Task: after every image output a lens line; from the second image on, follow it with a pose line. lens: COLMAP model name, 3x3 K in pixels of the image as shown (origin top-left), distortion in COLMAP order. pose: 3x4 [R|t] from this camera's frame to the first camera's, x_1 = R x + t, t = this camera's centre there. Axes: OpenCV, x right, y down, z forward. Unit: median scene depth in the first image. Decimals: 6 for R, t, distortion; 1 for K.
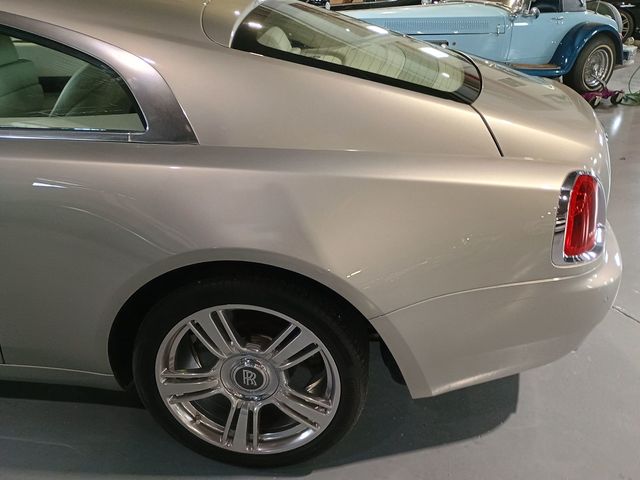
lens RADIAL K [[554.0, 0, 318.1], [0, 554.0, 240.6], [0, 0, 1]] dist [0.049099, -0.057961]
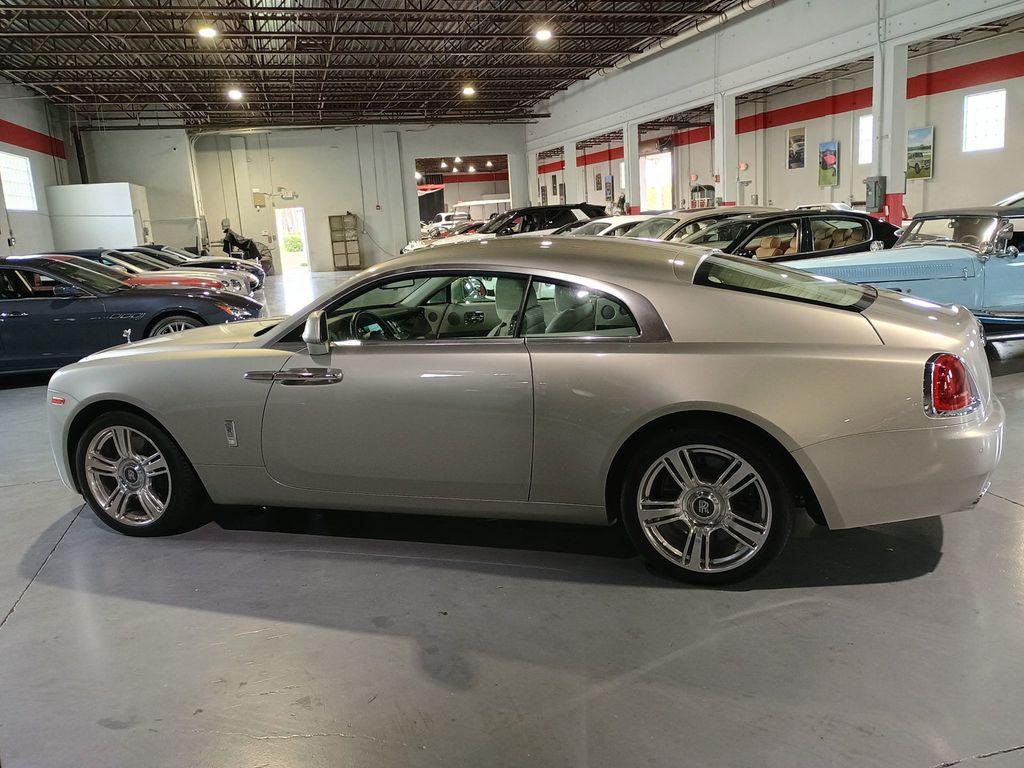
lens RADIAL K [[886.4, 0, 518.3], [0, 886.4, 382.6], [0, 0, 1]] dist [0.049099, -0.057961]
pose [[0.970929, -0.020699, -0.238470, -0.037372], [-0.043214, 0.964727, -0.259681, 0.547655], [0.235434, 0.262437, 0.935787, -1.279737]]
